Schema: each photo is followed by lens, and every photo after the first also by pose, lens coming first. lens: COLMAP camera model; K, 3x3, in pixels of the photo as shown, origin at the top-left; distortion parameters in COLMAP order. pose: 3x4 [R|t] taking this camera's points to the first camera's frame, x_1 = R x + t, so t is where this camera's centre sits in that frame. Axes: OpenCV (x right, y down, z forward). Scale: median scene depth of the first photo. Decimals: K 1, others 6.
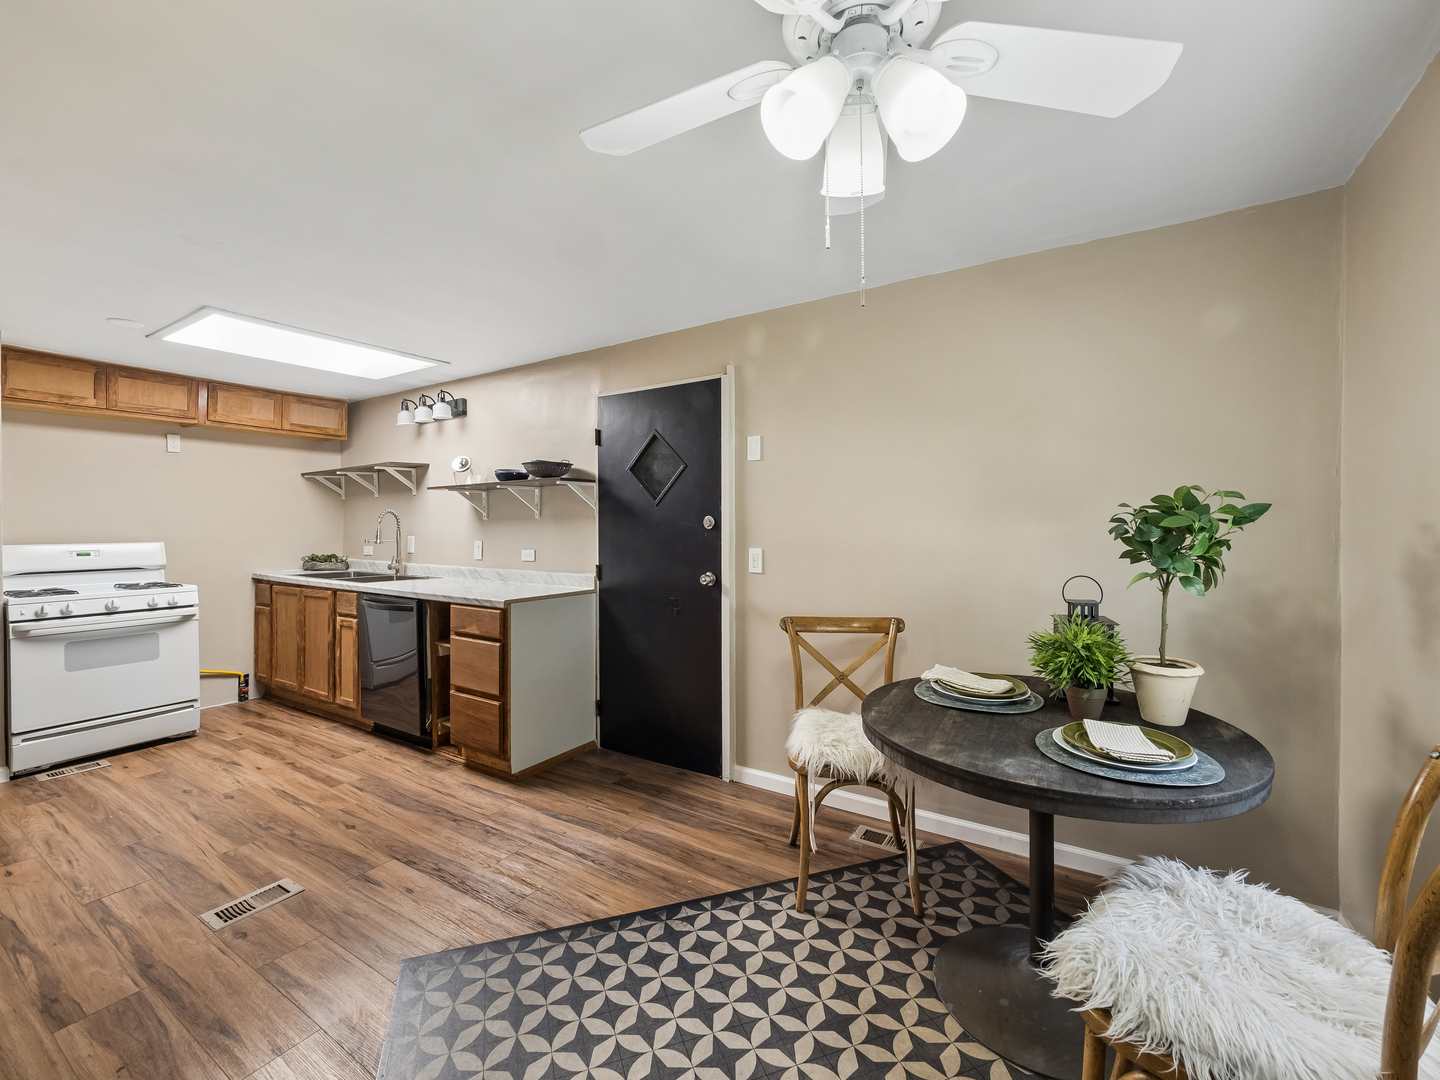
lens RADIAL K [[616.9, 0, 717.4], [0, 616.9, 548.1], [0, 0, 1]] dist [-0.009080, -0.000137]
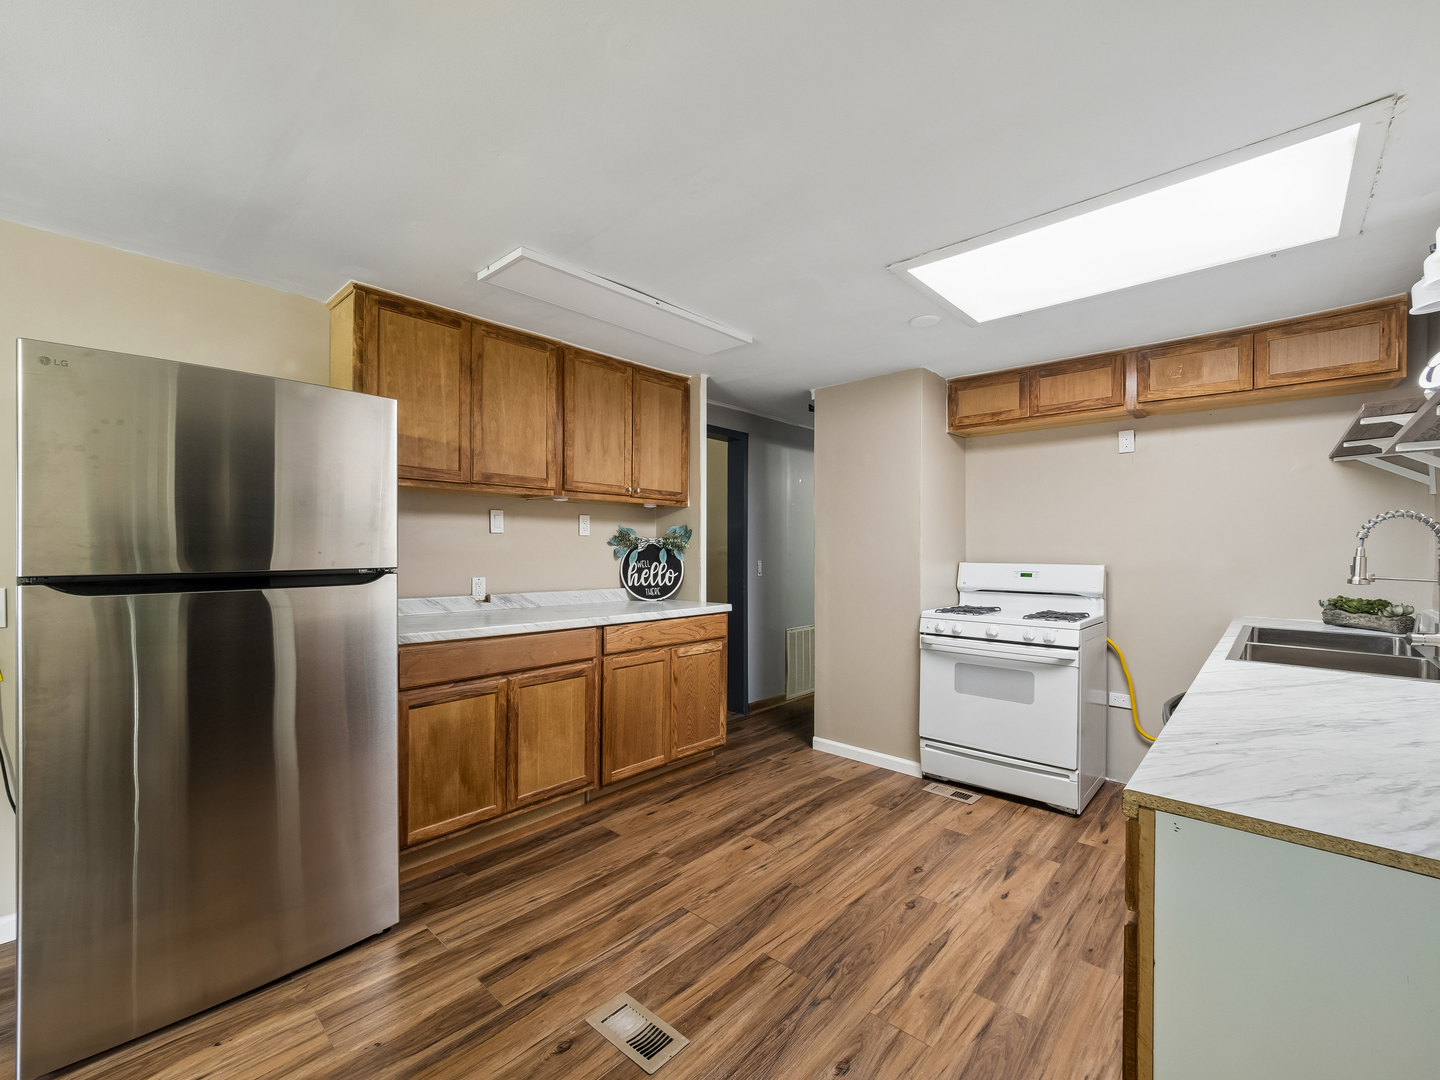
lens RADIAL K [[616.9, 0, 717.4], [0, 616.9, 548.1], [0, 0, 1]] dist [-0.009080, -0.000137]
pose [[-0.175780, 0.002211, -0.984427, -0.012555], [-0.041087, 0.999110, 0.009581, -0.023231], [0.983572, 0.042131, -0.175532, 0.746409]]
